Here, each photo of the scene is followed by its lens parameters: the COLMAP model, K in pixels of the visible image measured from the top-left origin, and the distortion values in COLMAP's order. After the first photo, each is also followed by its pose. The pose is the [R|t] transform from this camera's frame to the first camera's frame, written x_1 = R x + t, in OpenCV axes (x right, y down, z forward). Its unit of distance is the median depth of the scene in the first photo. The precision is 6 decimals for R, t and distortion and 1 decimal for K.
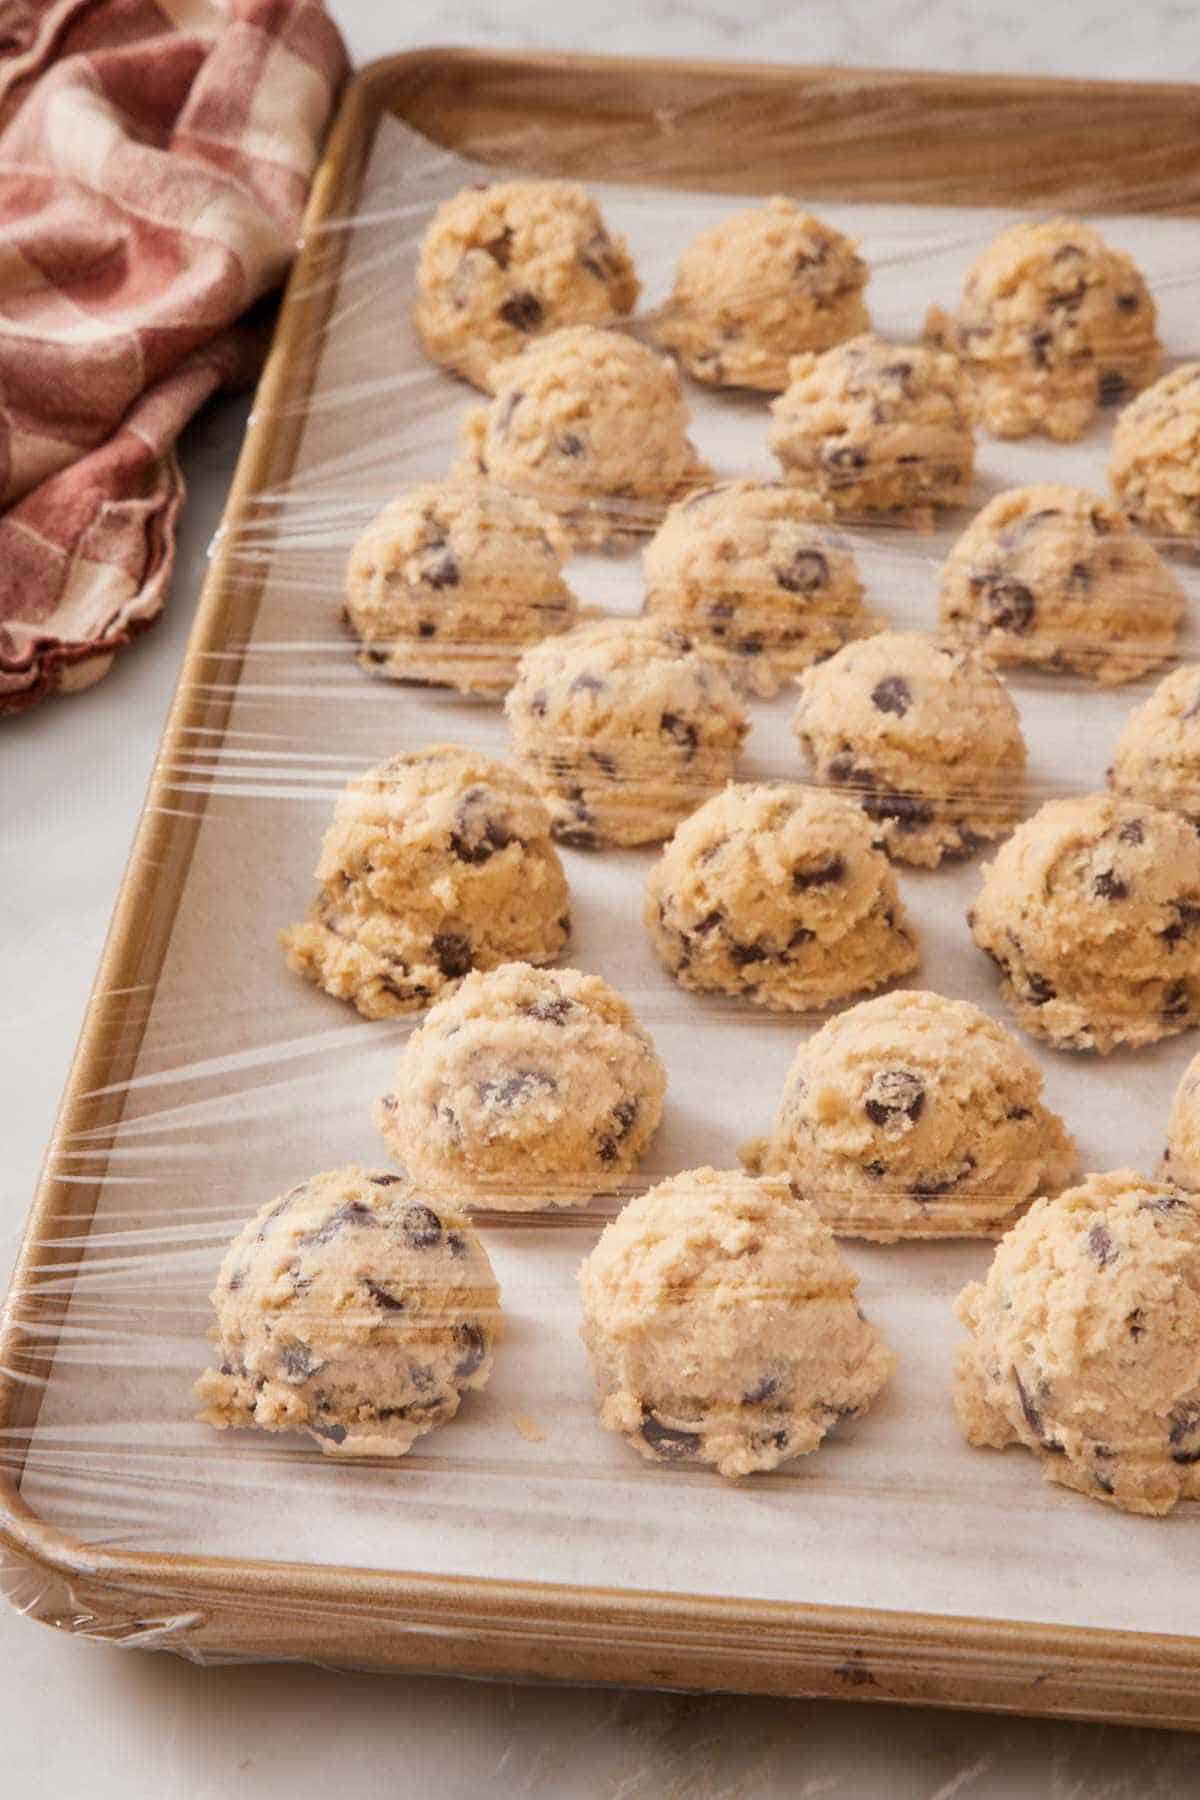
lens RADIAL K [[3941.0, 0, 598.9], [0, 3941.0, 897.2], [0, 0, 1]] dist [0.254979, 0.000000]
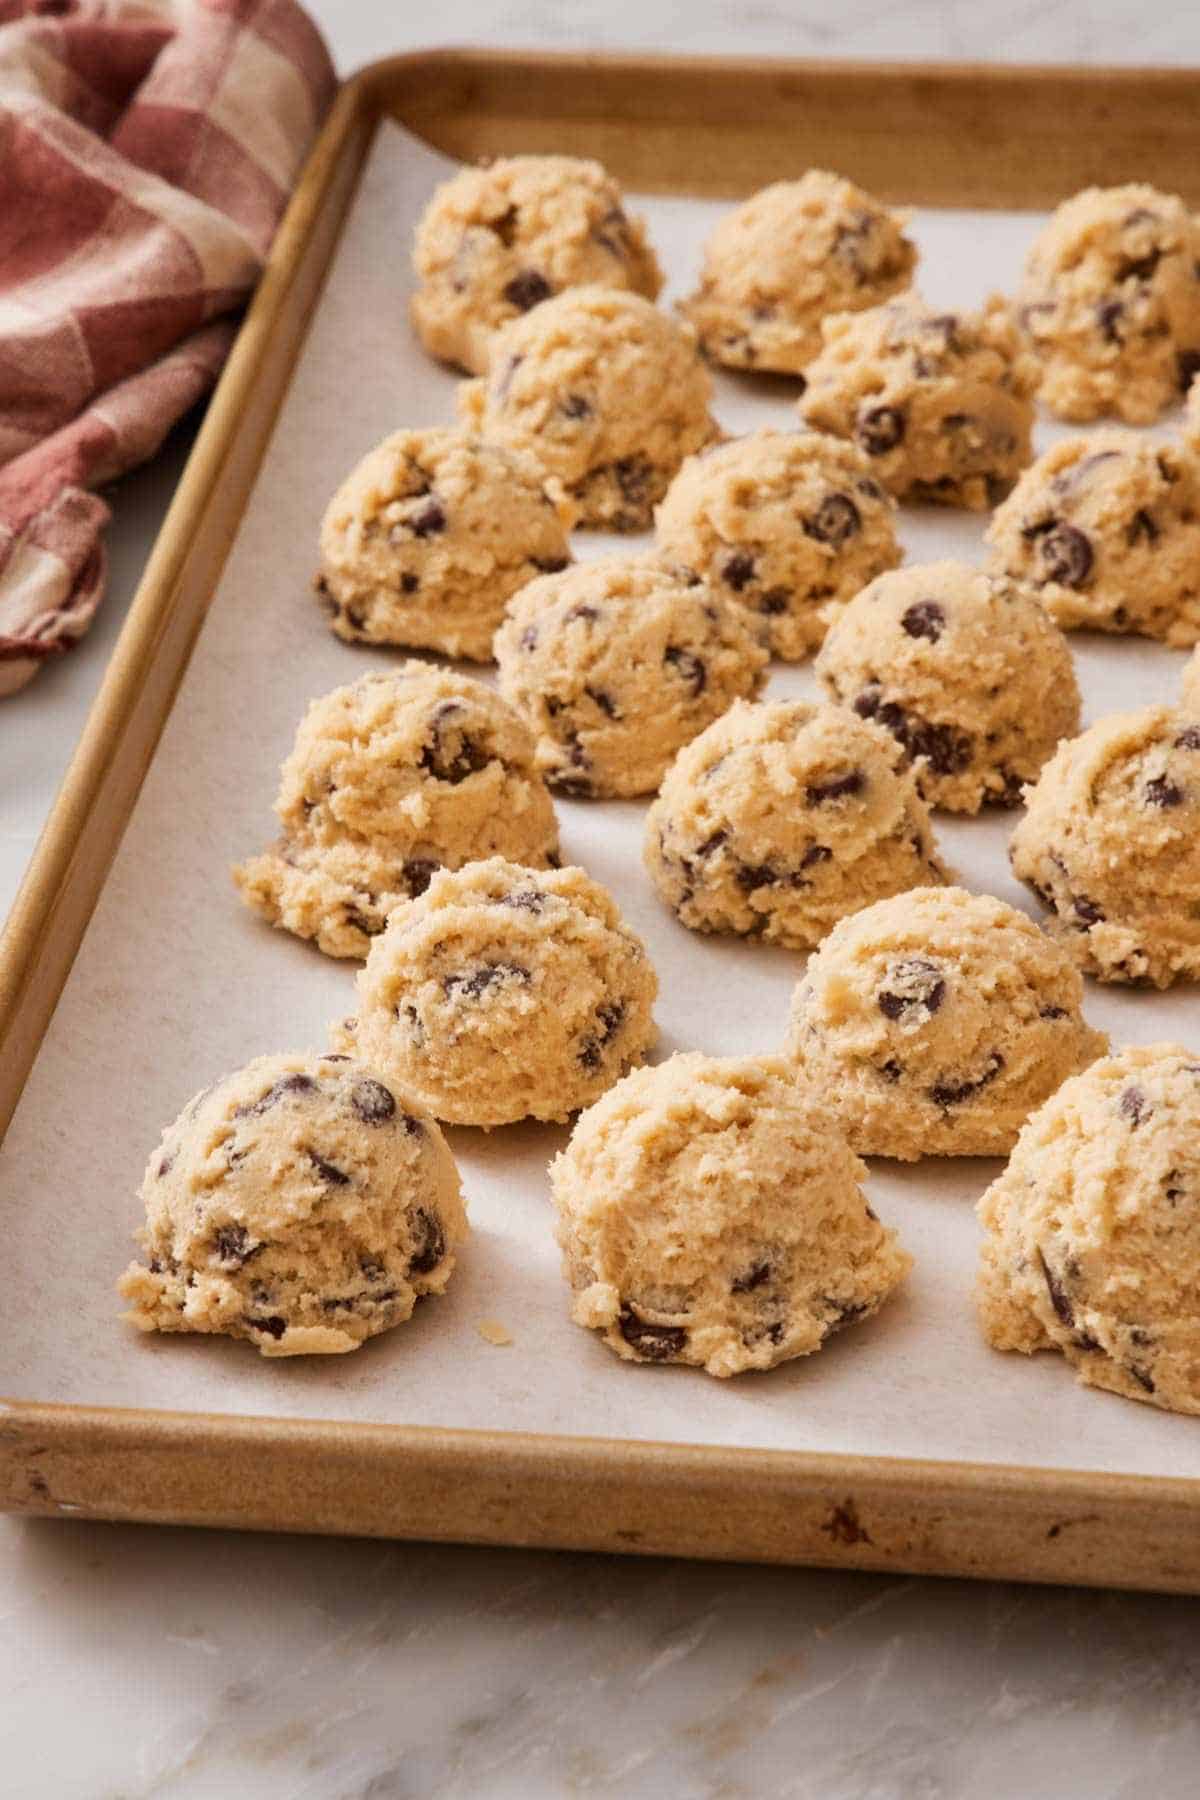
lens RADIAL K [[4700.0, 0, 590.2], [0, 4700.0, 903.3], [0, 0, 1]] dist [0.390337, 0.000000]
pose [[0.999403, -0.009448, -0.033220, 0.035554], [0.005157, 0.991893, -0.126975, 0.154771], [0.034150, 0.126727, 0.991350, -0.051993]]
